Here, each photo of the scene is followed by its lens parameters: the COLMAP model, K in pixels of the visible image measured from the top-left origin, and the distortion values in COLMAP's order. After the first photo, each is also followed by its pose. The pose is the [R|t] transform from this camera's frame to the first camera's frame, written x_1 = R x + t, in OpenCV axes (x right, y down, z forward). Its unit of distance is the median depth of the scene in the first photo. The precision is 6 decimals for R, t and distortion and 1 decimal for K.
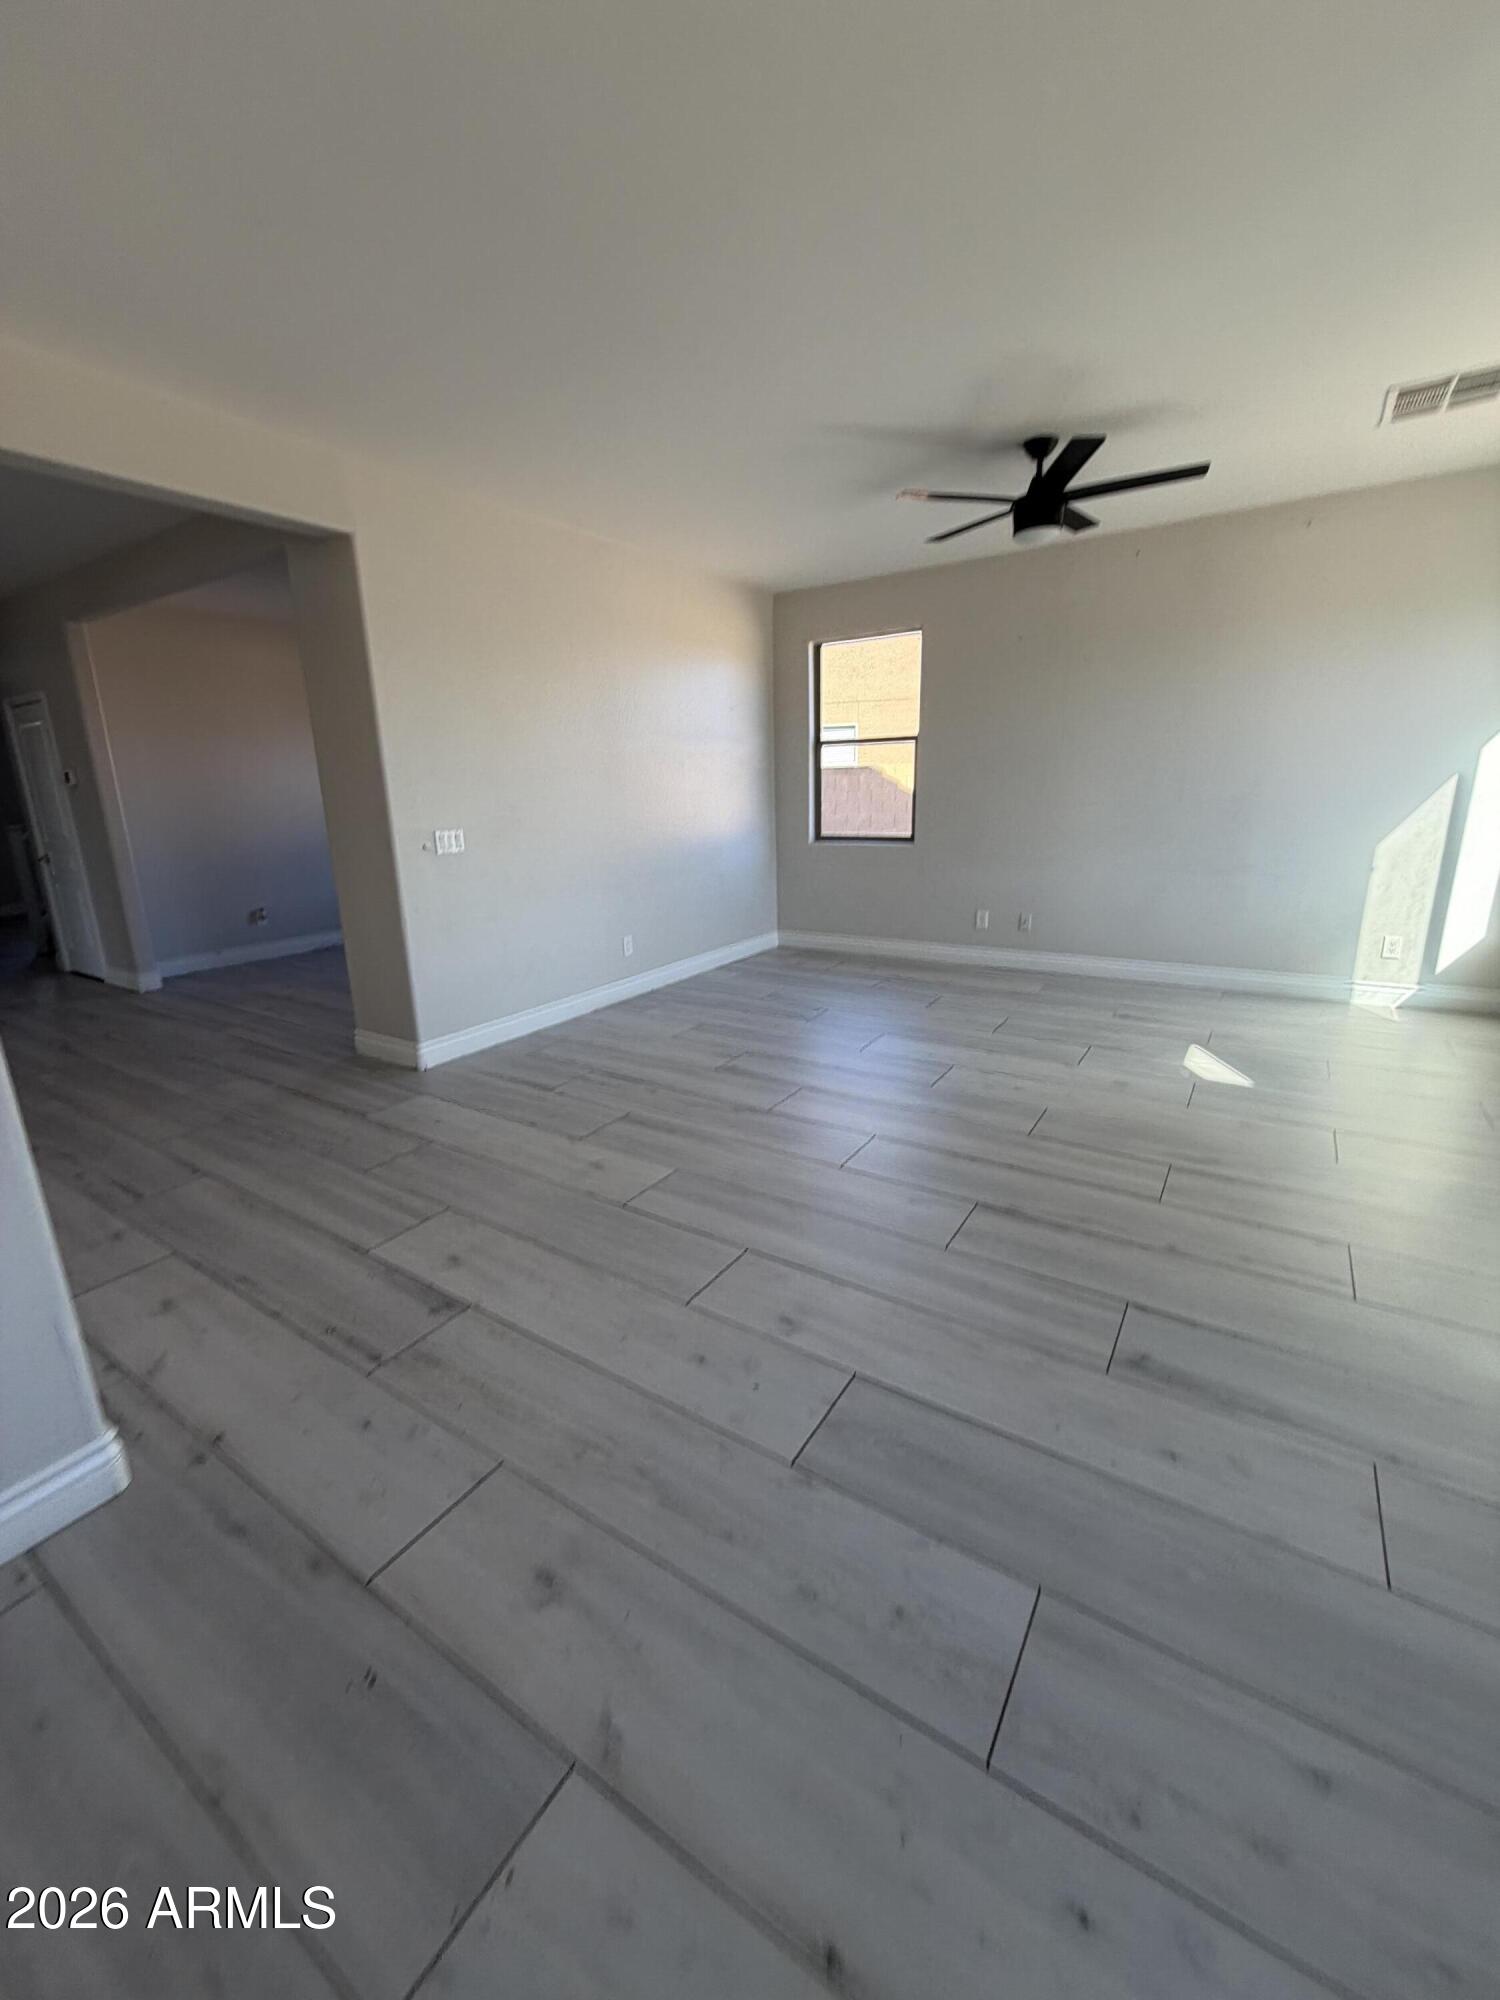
lens RADIAL K [[810.0, 0, 747.0], [0, 810.0, 973.5], [0, 0, 1]] dist [0.001280, 0.000018]
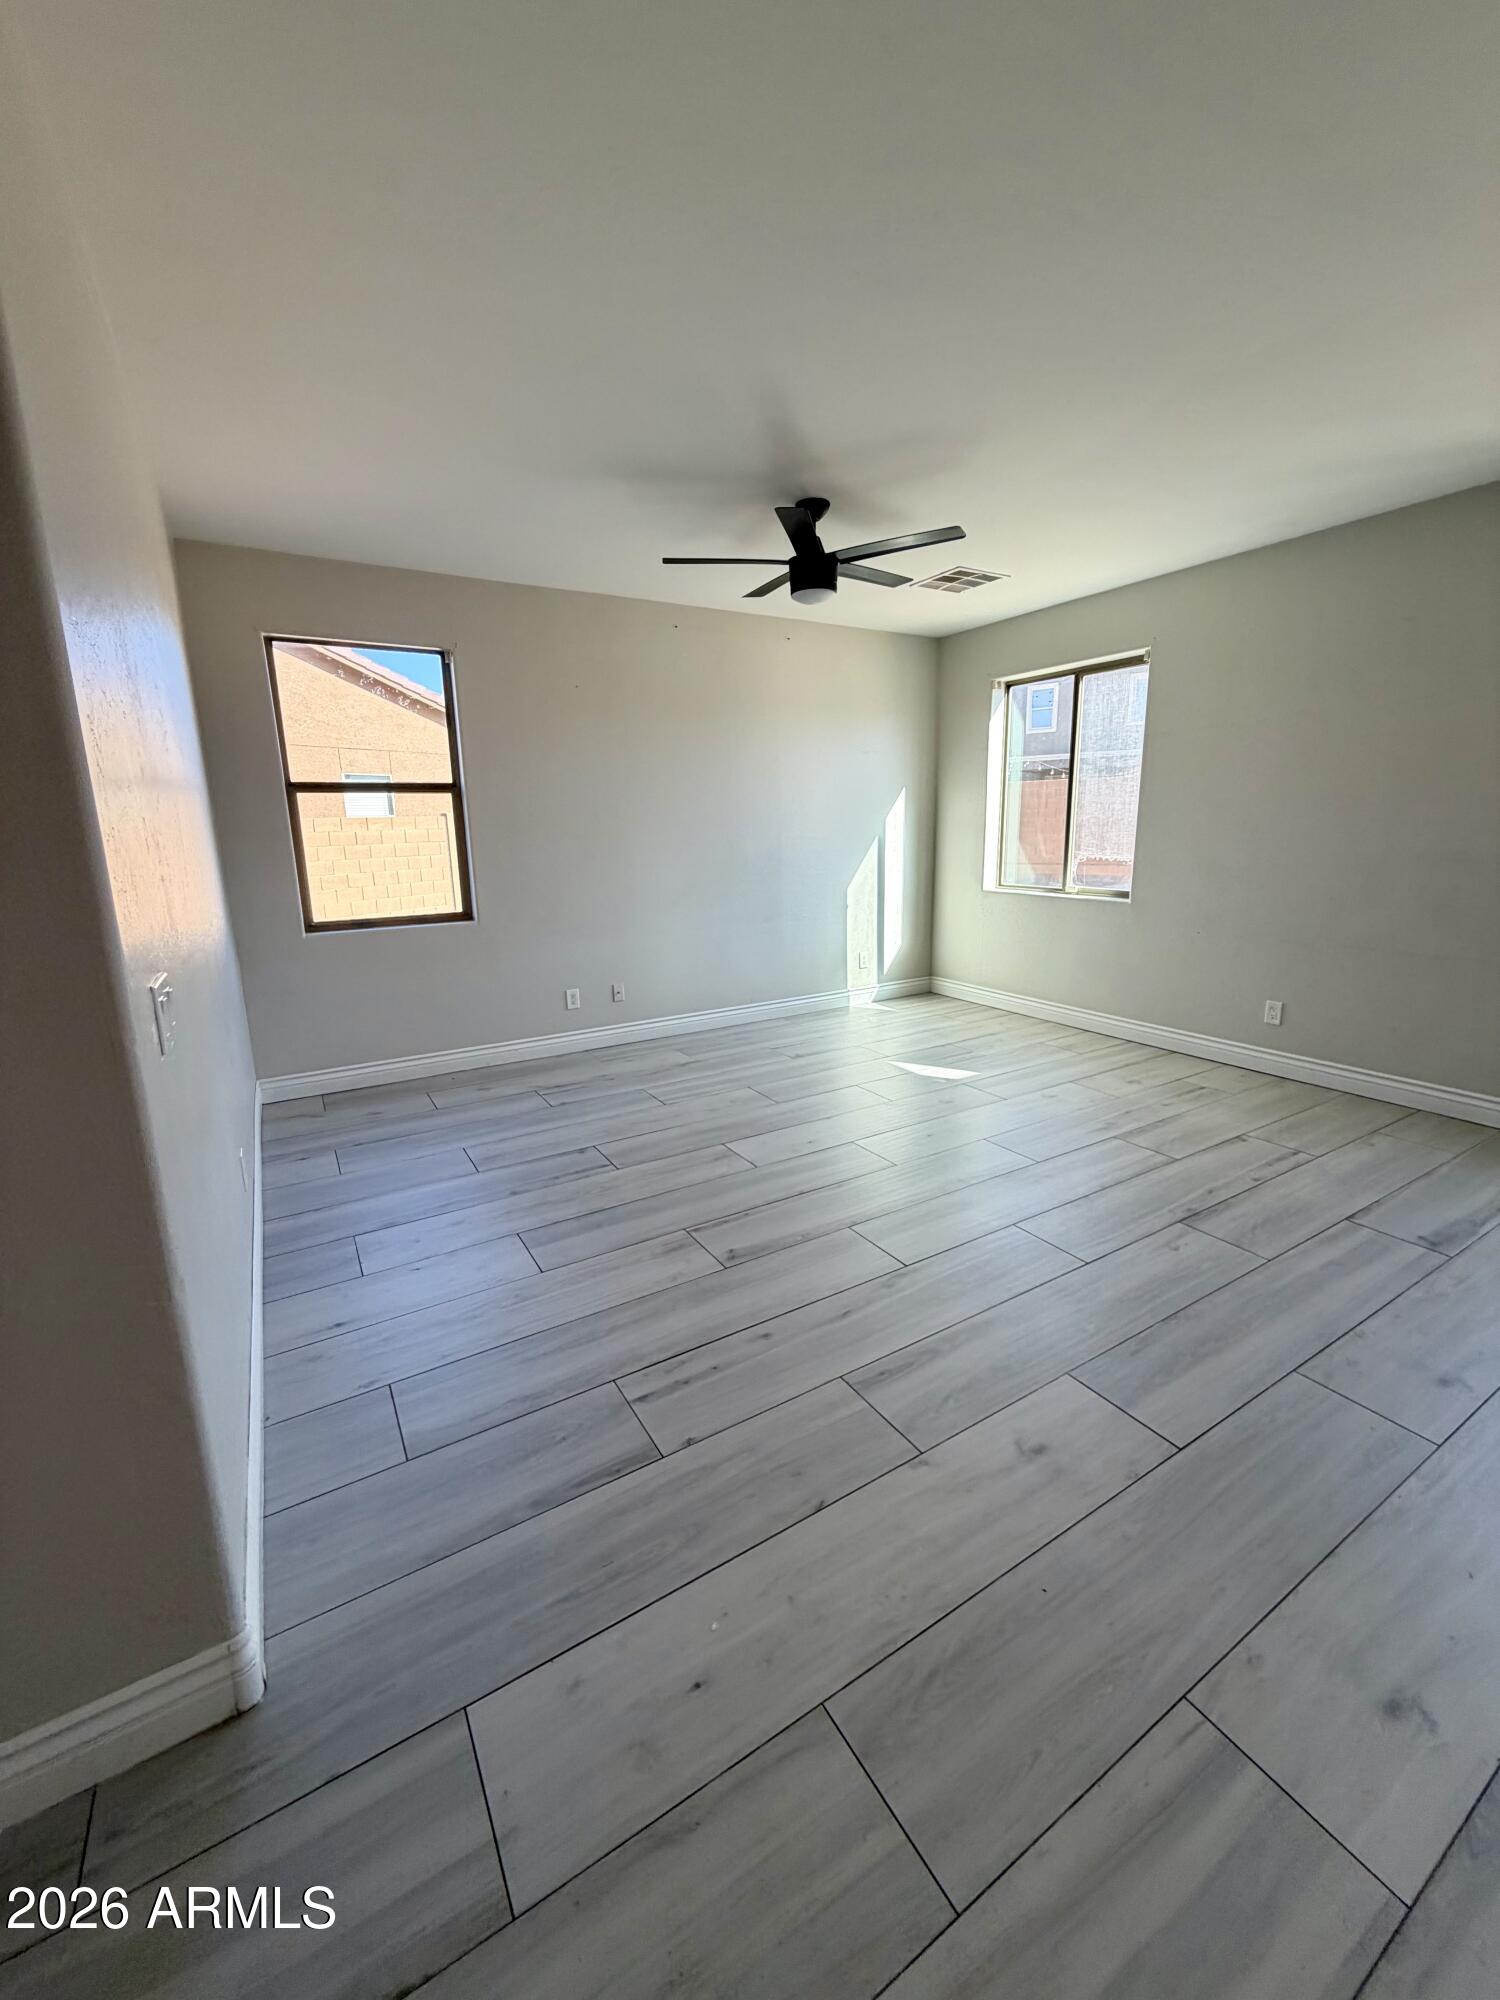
lens RADIAL K [[797.6, 0, 751.4], [0, 797.6, 992.7], [0, 0, 1]] dist [-0.000025, -0.000039]
pose [[0.429437, -0.168199, 0.887295, -0.582307], [0.214173, 0.973442, 0.080873, -0.152101], [-0.877333, 0.155305, 0.454055, 0.660616]]
